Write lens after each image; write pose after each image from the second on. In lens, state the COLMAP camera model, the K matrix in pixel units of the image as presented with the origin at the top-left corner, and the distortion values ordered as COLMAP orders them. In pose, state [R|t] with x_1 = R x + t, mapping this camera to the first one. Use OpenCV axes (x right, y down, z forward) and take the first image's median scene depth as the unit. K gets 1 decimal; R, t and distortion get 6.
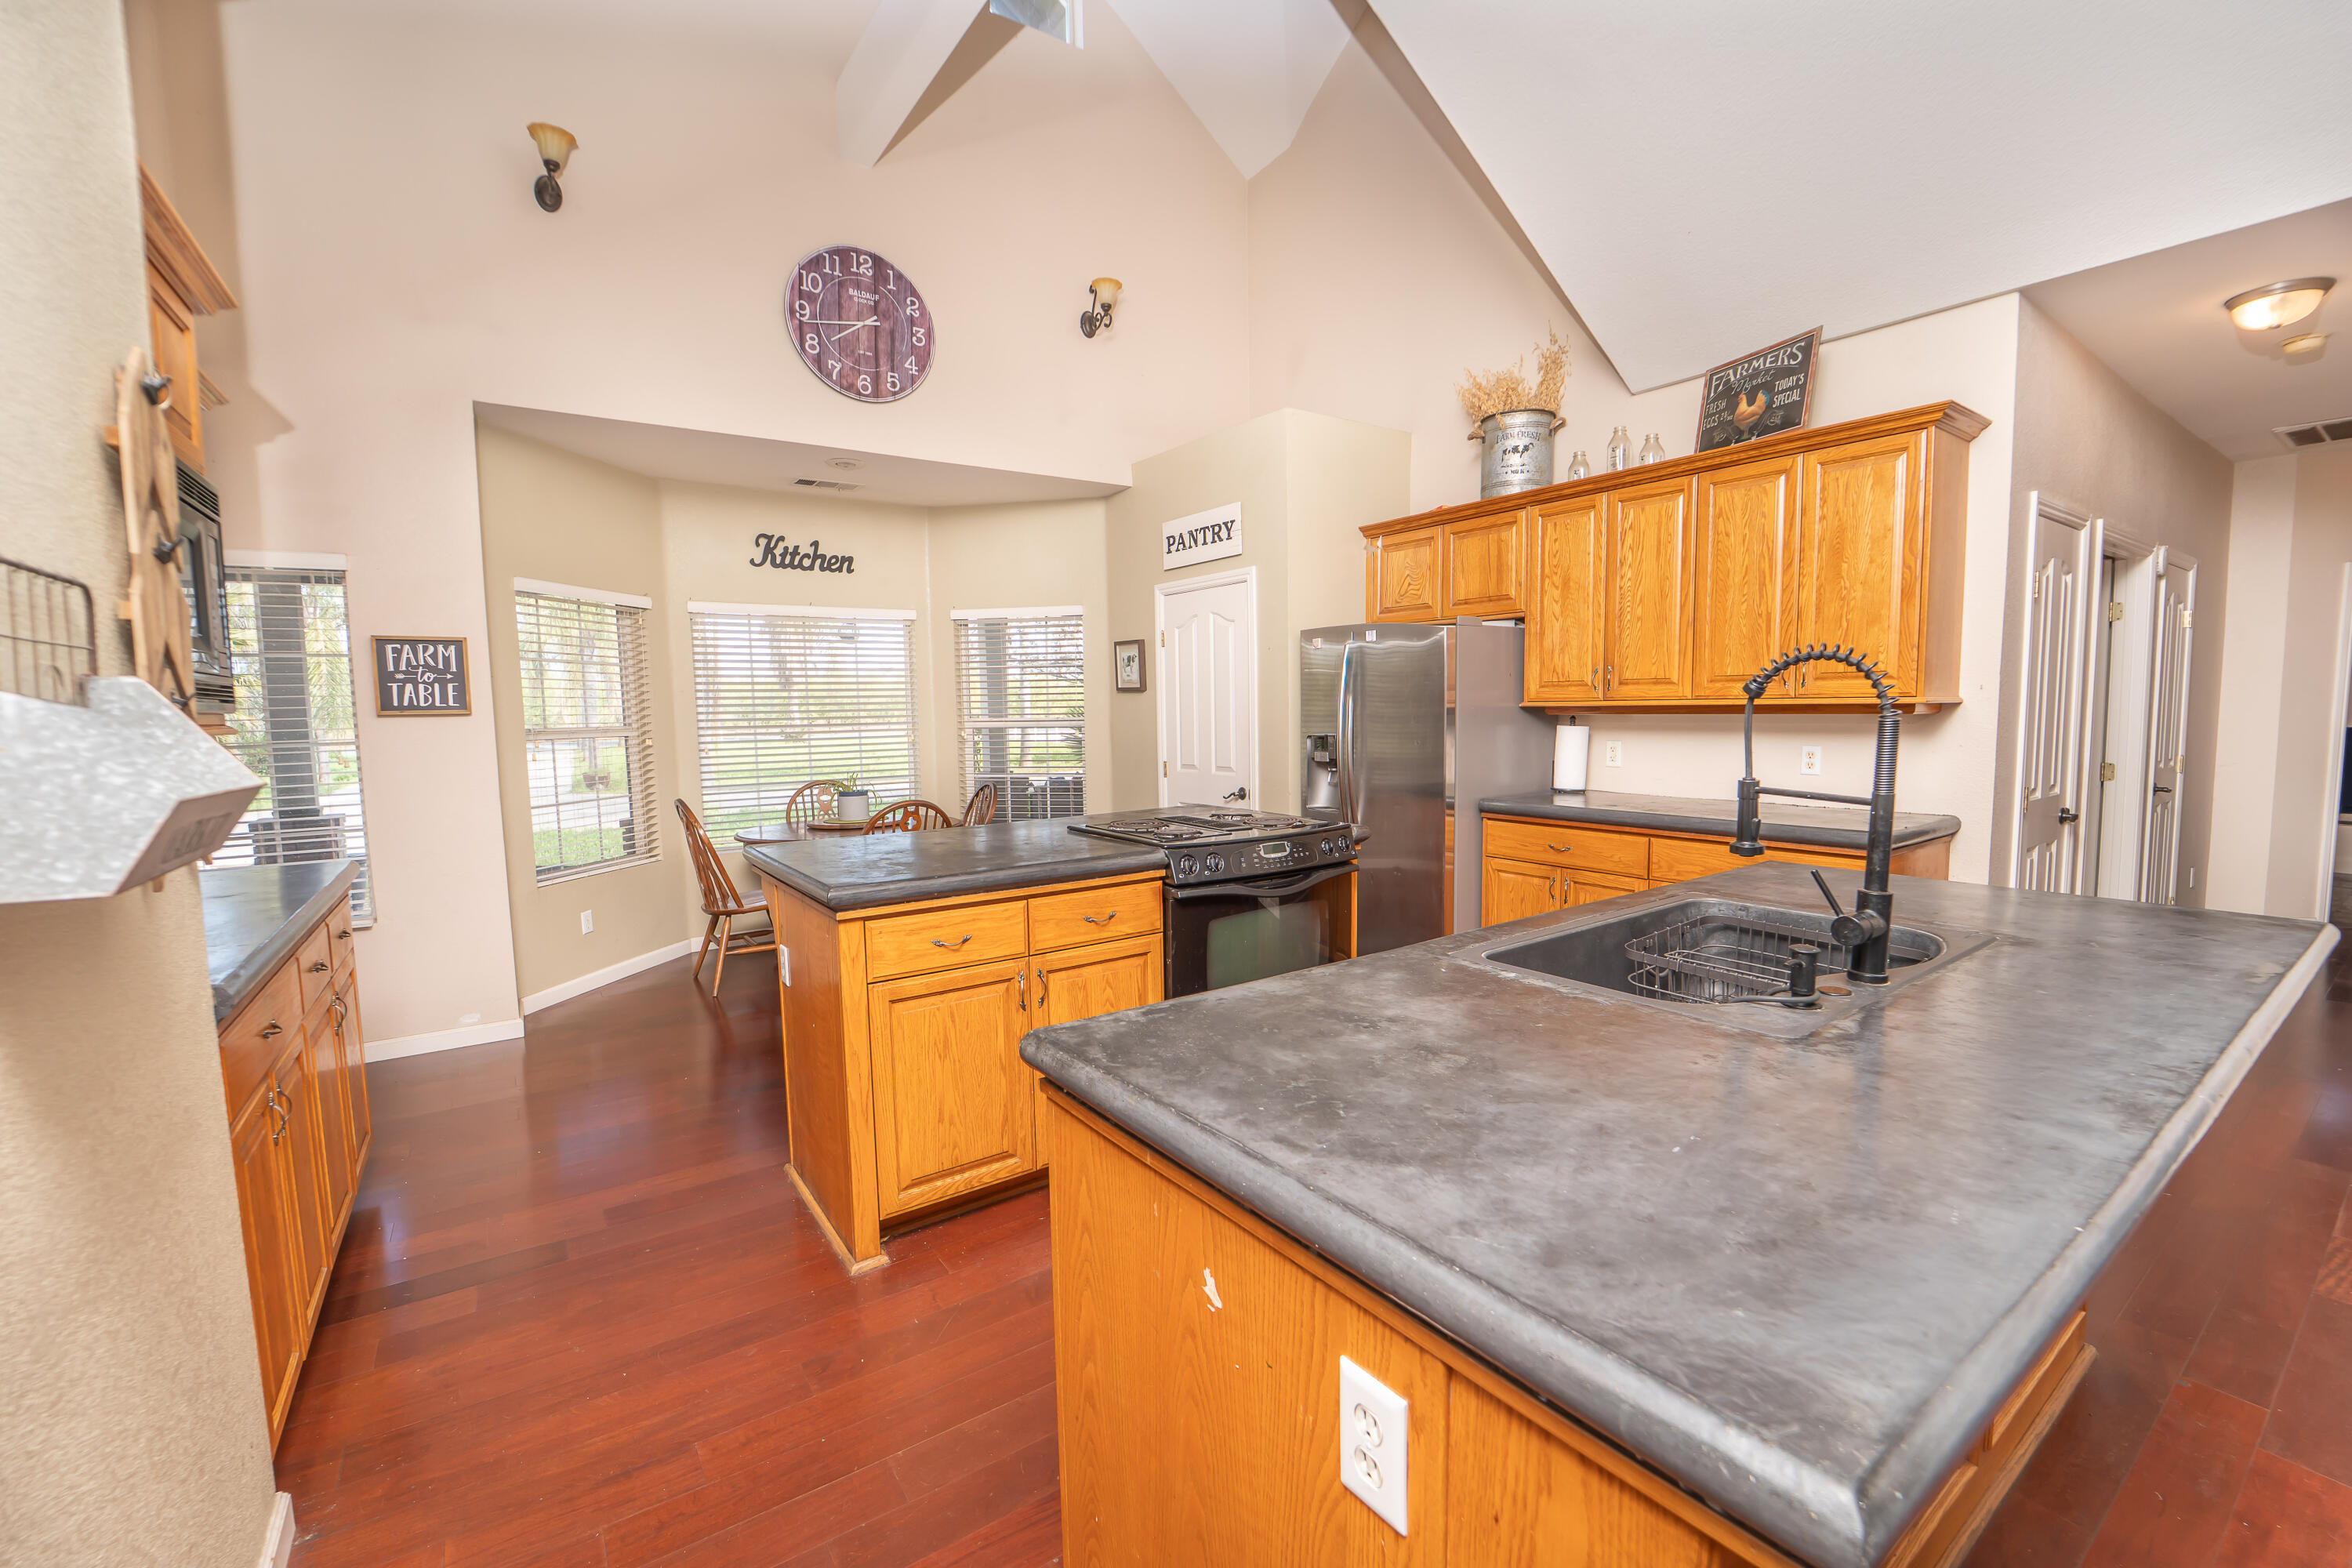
lens RADIAL K [[969.0, 0, 1179.2], [0, 969.0, 795.9], [0, 0, 1]] dist [-0.017294, -0.000326]
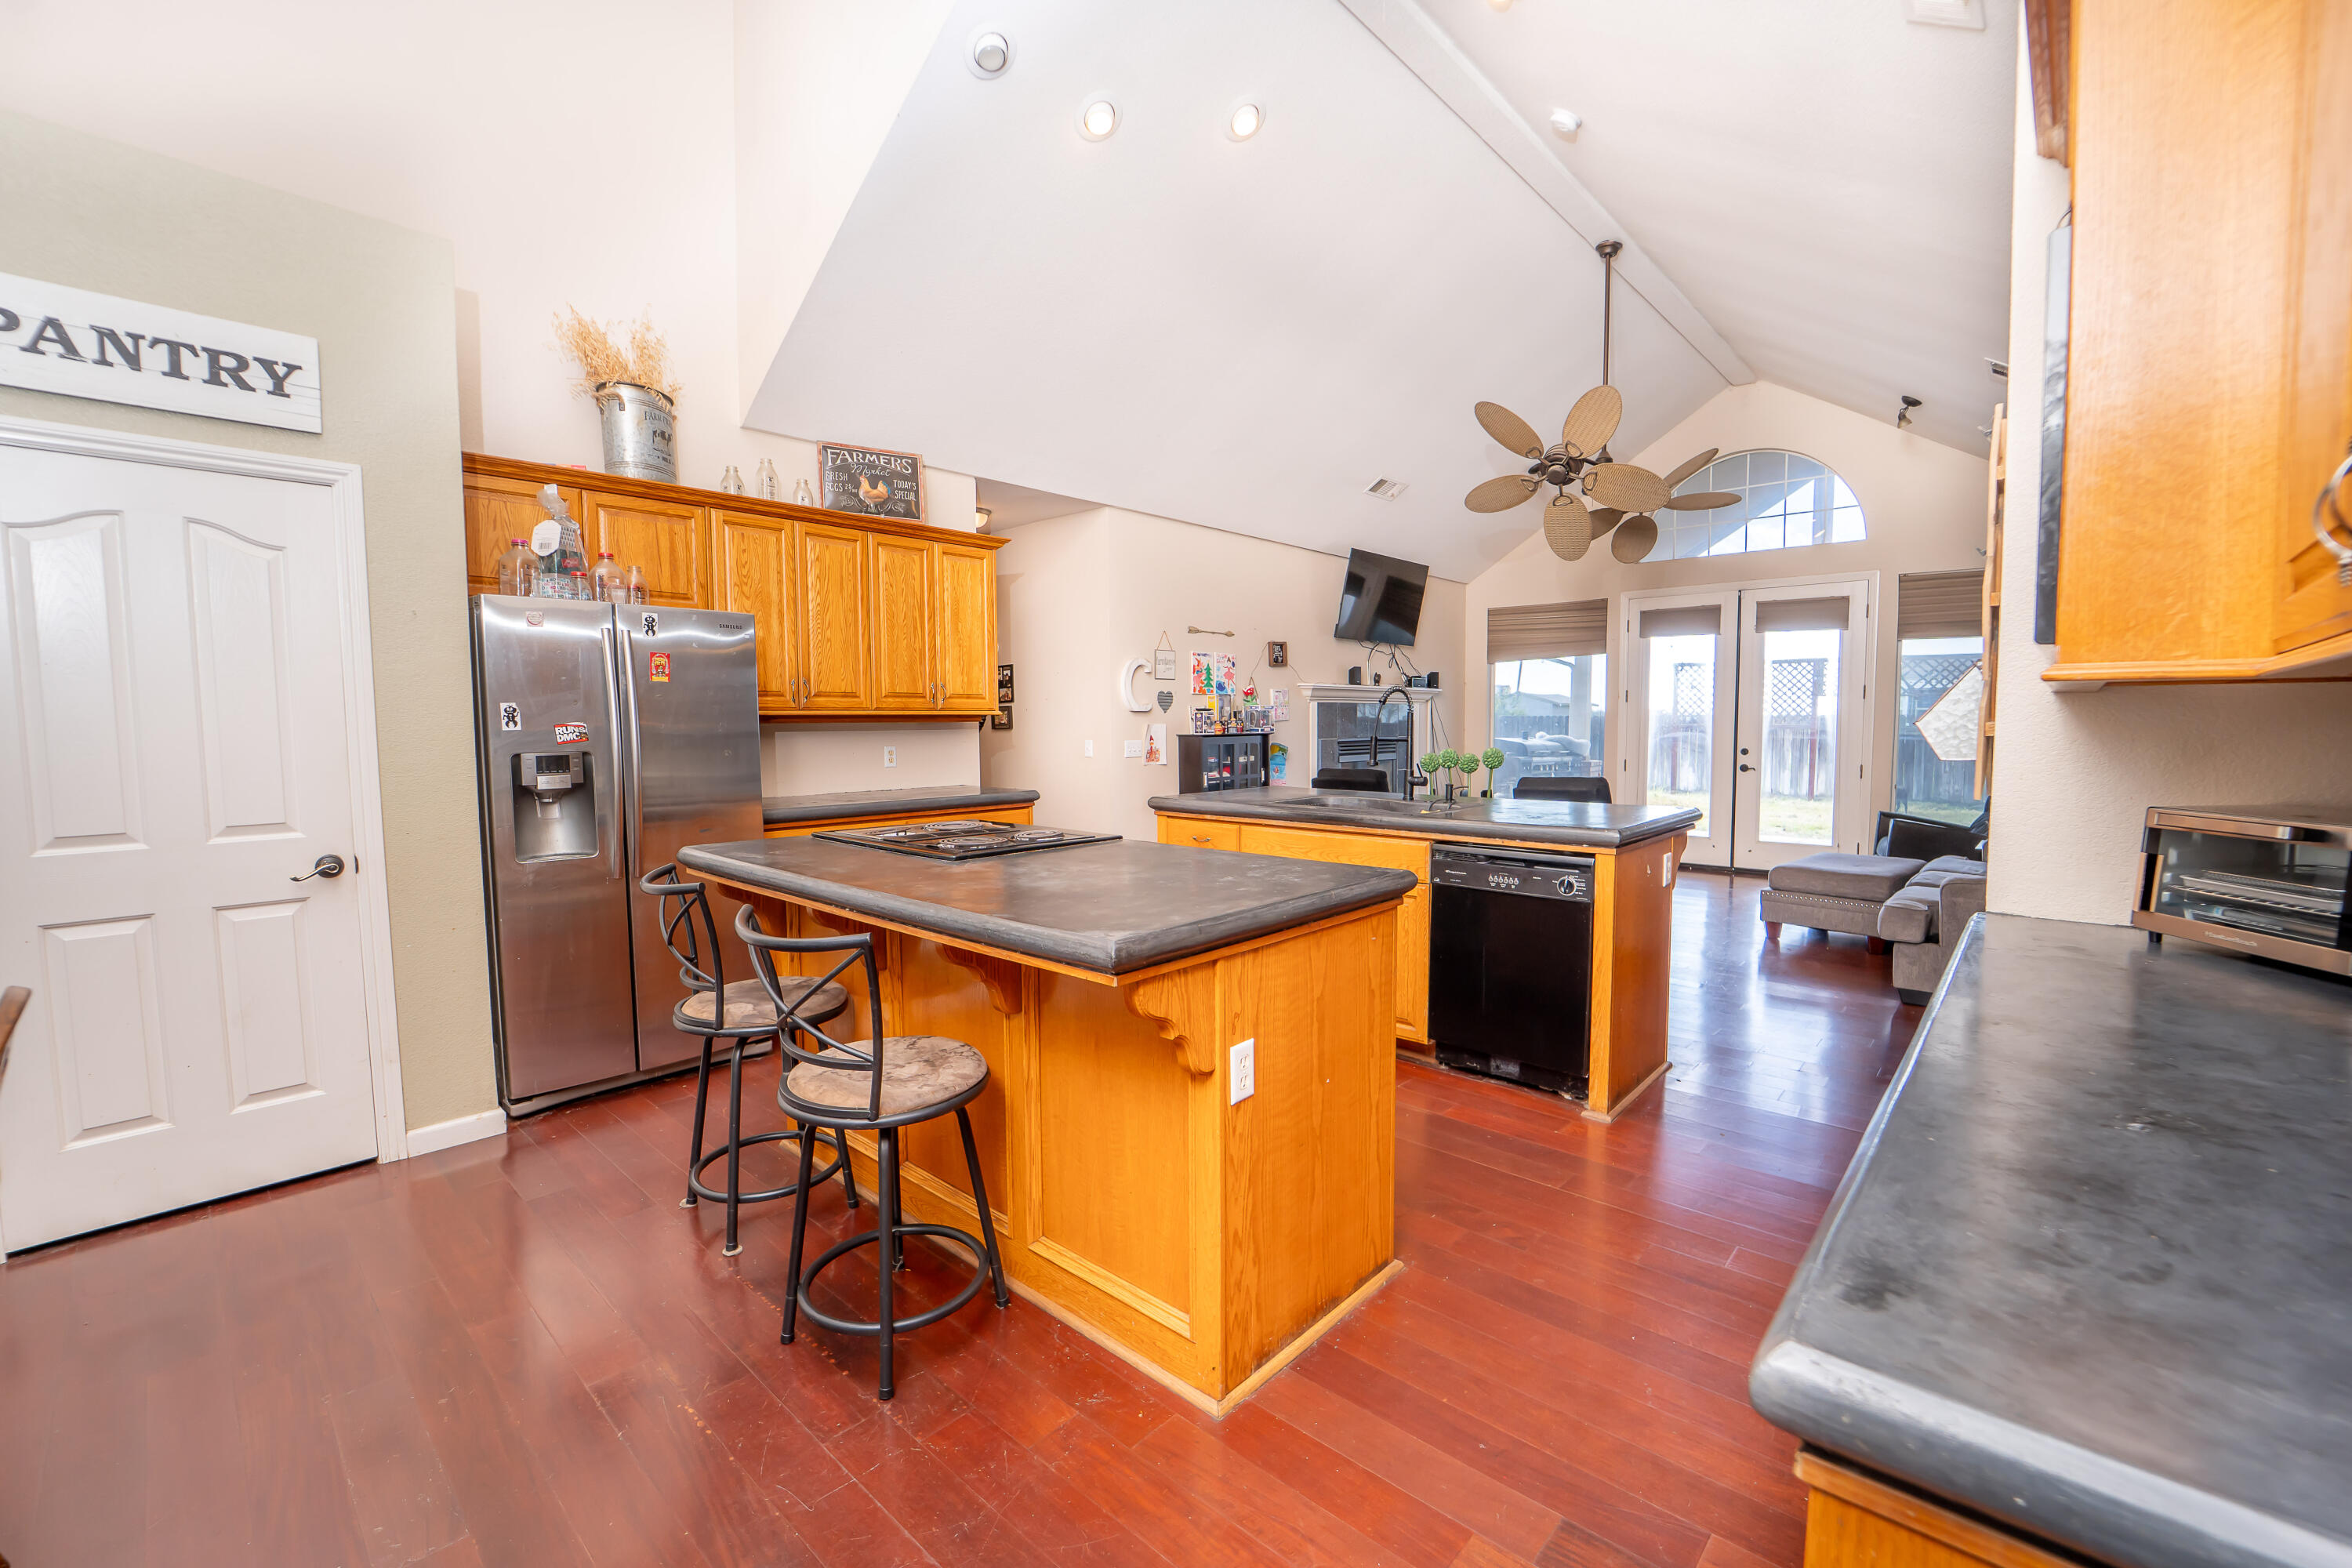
lens RADIAL K [[969.0, 0, 1176.3], [0, 969.0, 778.9], [0, 0, 1]] dist [-0.017294, -0.000326]
pose [[-0.205902, -0.046815, 0.977452, -0.565633], [0.093226, 0.993374, 0.067216, -0.043604], [-0.974122, 0.104964, -0.200173, 0.635698]]
